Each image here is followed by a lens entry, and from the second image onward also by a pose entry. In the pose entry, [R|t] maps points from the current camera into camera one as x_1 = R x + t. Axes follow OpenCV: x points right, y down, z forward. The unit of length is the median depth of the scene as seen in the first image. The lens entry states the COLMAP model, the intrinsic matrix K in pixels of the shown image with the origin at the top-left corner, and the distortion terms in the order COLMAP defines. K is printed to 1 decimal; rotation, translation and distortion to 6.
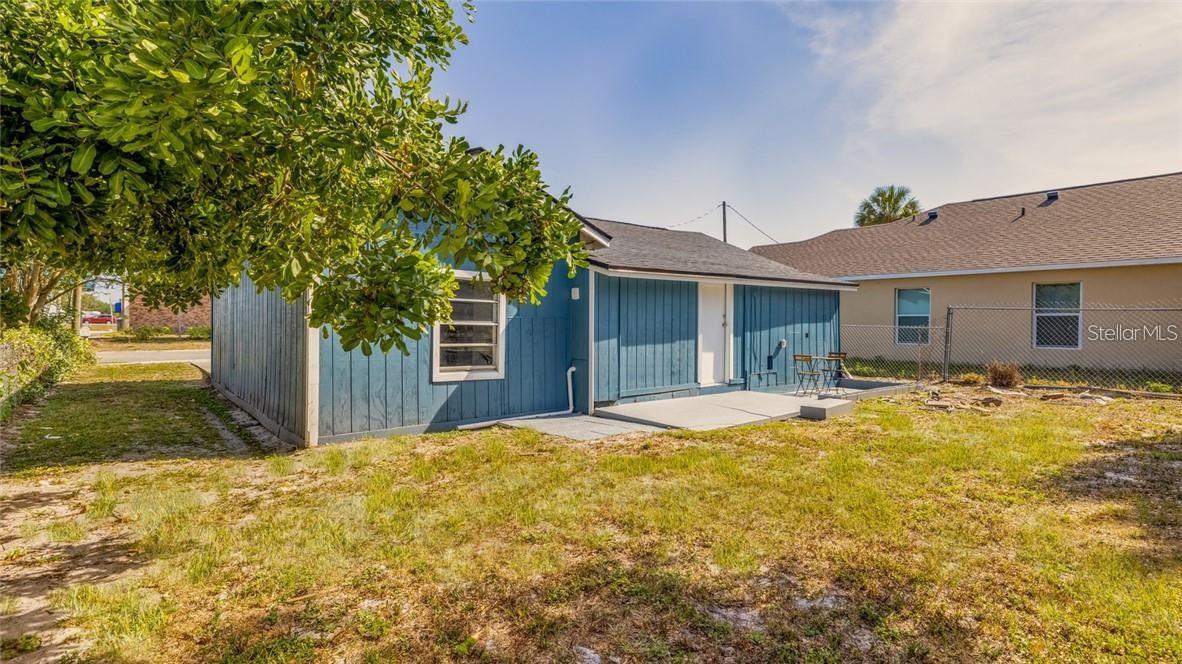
lens RADIAL K [[570.7, 0, 594.0], [0, 570.7, 330.1], [0, 0, 1]] dist [-0.003368, 0.000402]
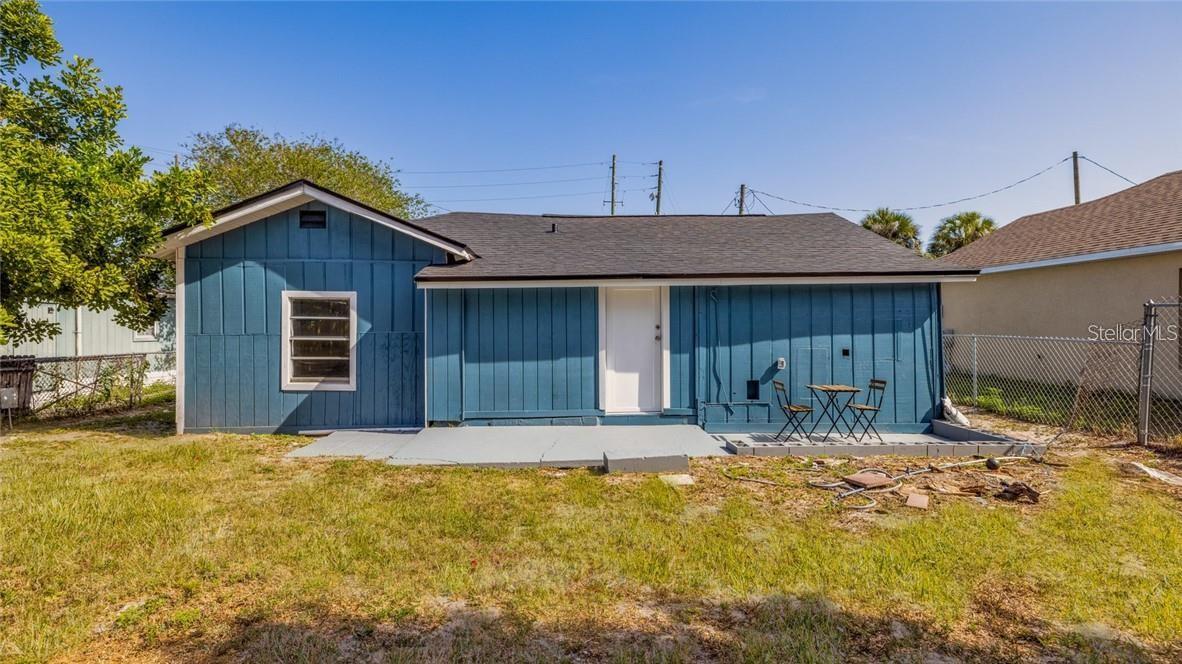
lens RADIAL K [[570.7, 0, 594.5], [0, 570.7, 331.9], [0, 0, 1]] dist [-0.003368, 0.000402]
pose [[0.797319, -0.001431, -0.603556, 0.685851], [0.000318, 0.999998, -0.001952, -0.017727], [0.603558, 0.001364, 0.797318, 0.353375]]
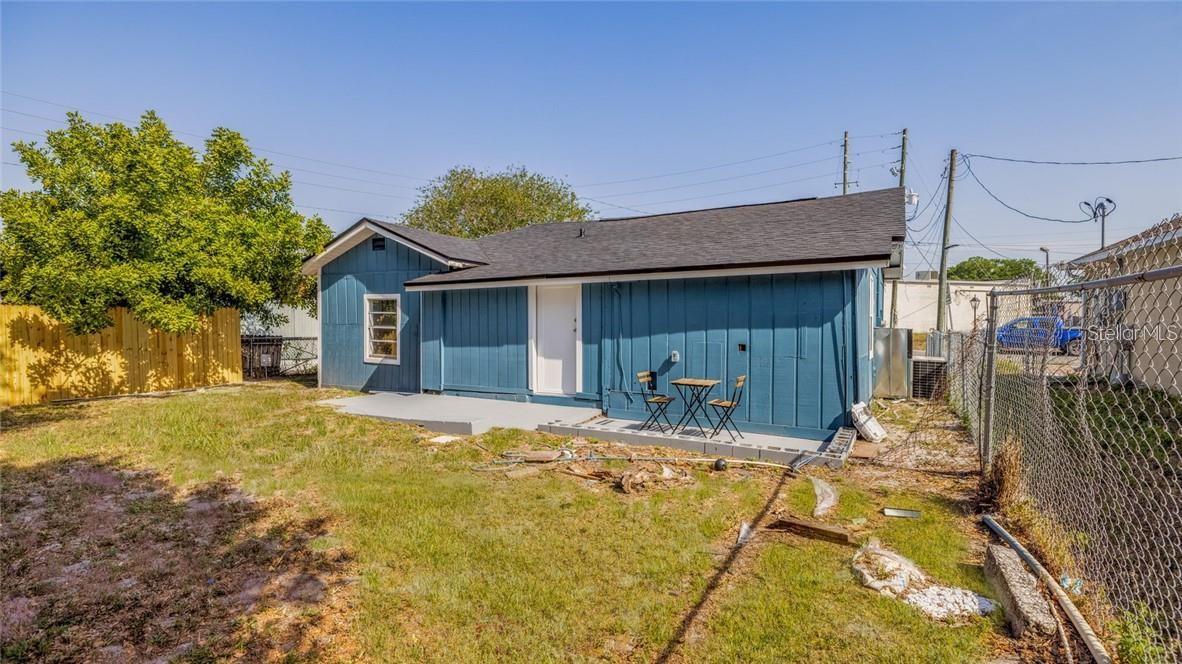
lens RADIAL K [[570.7, 0, 593.3], [0, 570.7, 327.1], [0, 0, 1]] dist [-0.003368, 0.000402]
pose [[0.368366, 0.007909, -0.929647, 1.149140], [-0.008943, 0.999948, 0.004963, -0.019772], [0.929638, 0.006486, 0.368418, 0.762271]]
